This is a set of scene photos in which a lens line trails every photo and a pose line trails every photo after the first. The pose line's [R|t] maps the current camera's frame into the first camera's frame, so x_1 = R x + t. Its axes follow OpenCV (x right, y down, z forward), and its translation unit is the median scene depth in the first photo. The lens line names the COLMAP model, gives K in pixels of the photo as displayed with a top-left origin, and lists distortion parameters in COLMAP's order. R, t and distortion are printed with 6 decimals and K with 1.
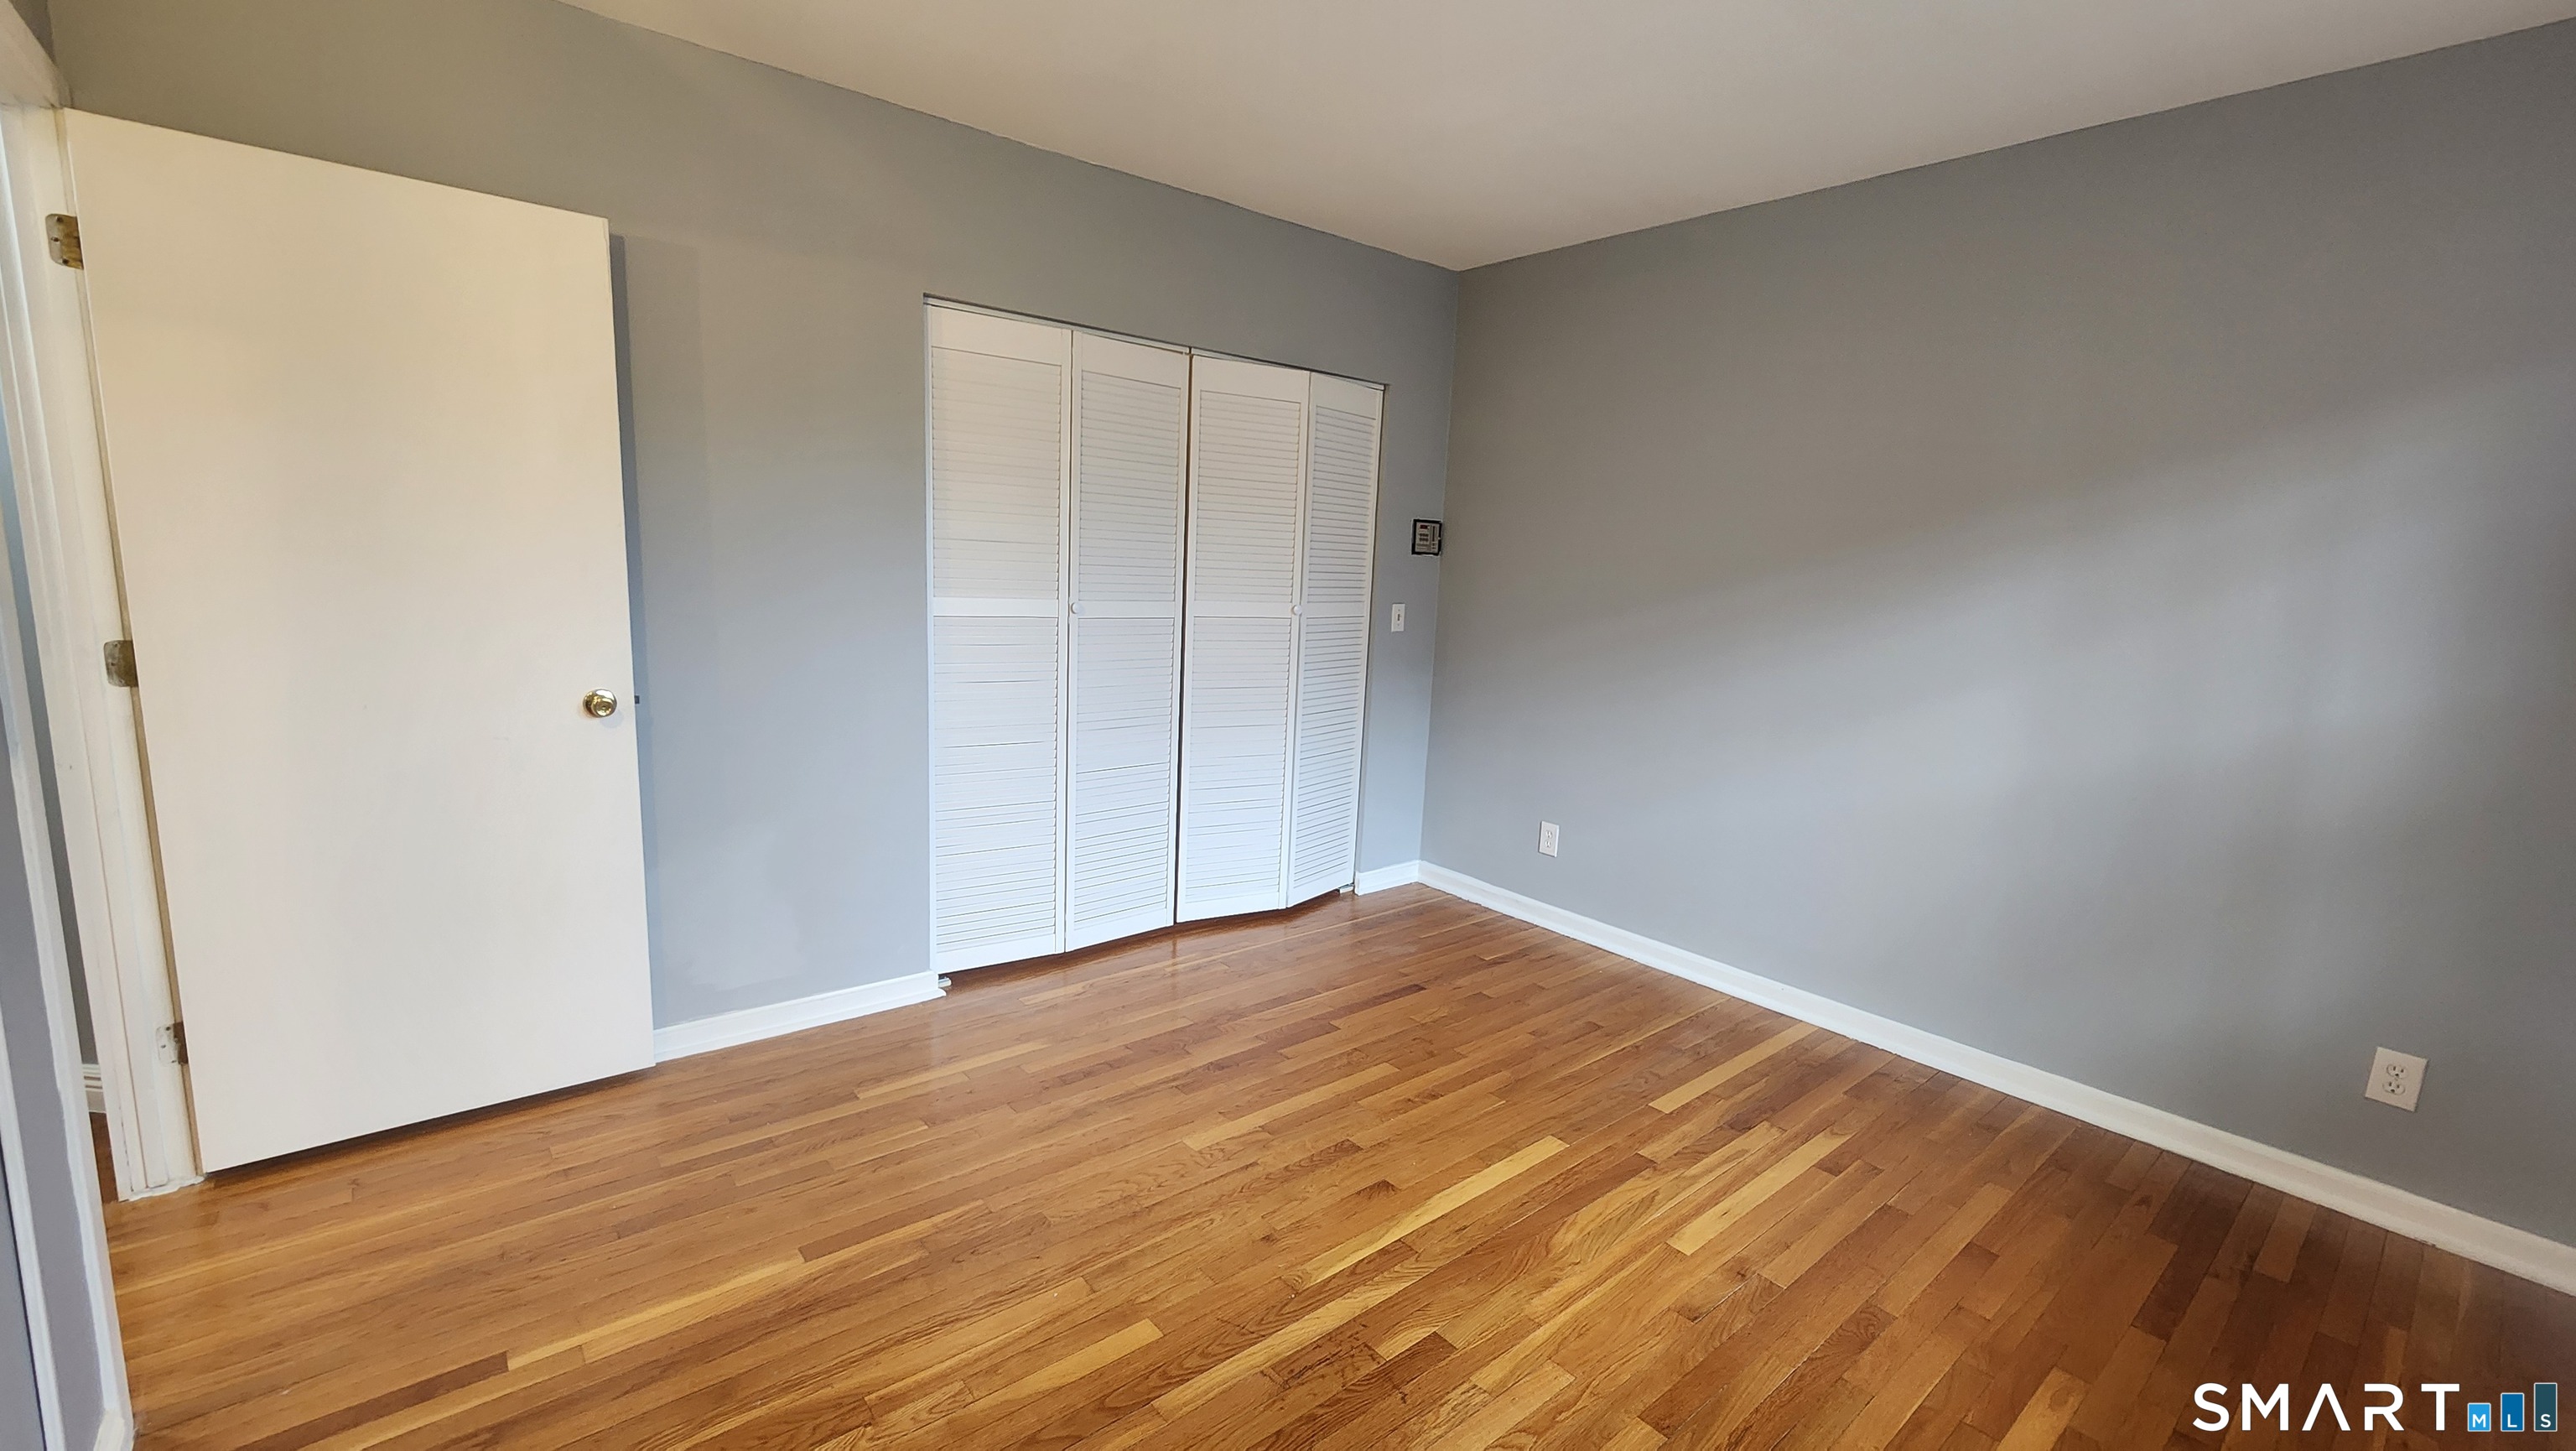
lens RADIAL K [[1064.9, 0, 1290.6], [0, 1064.9, 730.0], [0, 0, 1]] dist [-0.001376, 0.001491]
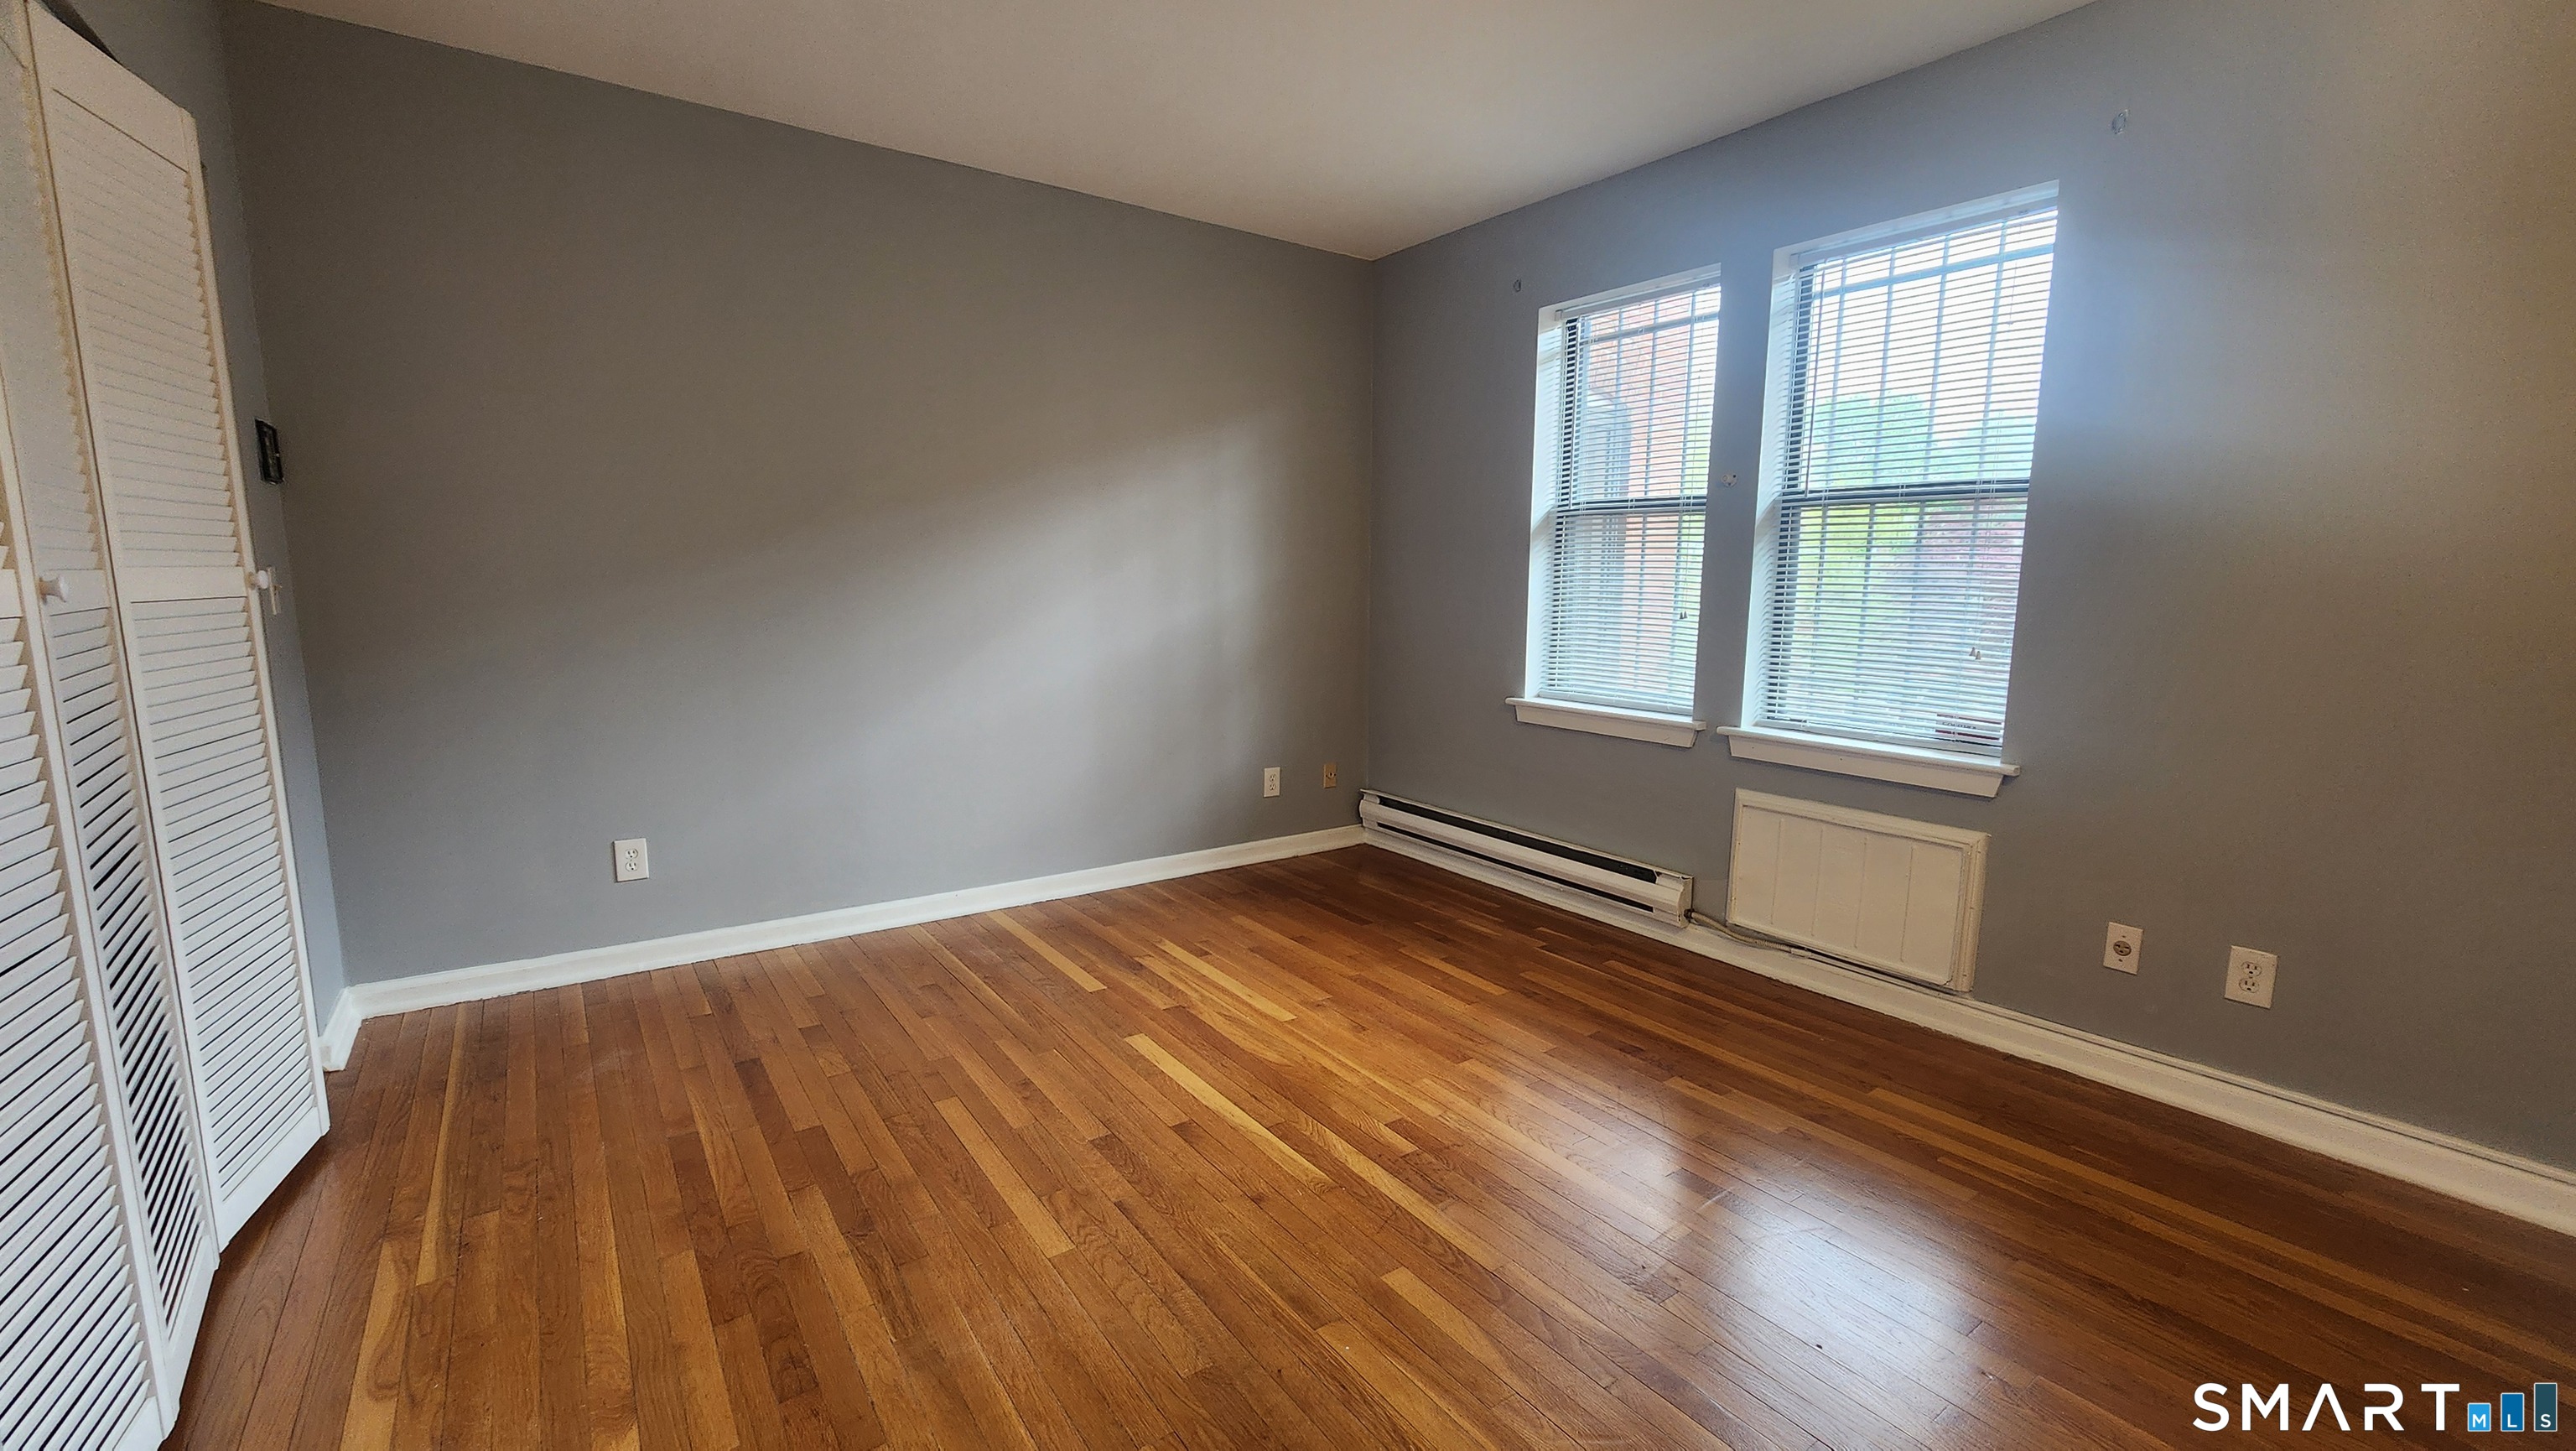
lens RADIAL K [[1064.9, 0, 1305.5], [0, 1064.9, 730.8], [0, 0, 1]] dist [-0.001376, 0.001491]
pose [[0.075959, -0.192645, 0.978324, -0.748711], [0.150859, 0.972084, 0.179704, -0.090119], [-0.985633, 0.133939, 0.102900, 0.675106]]
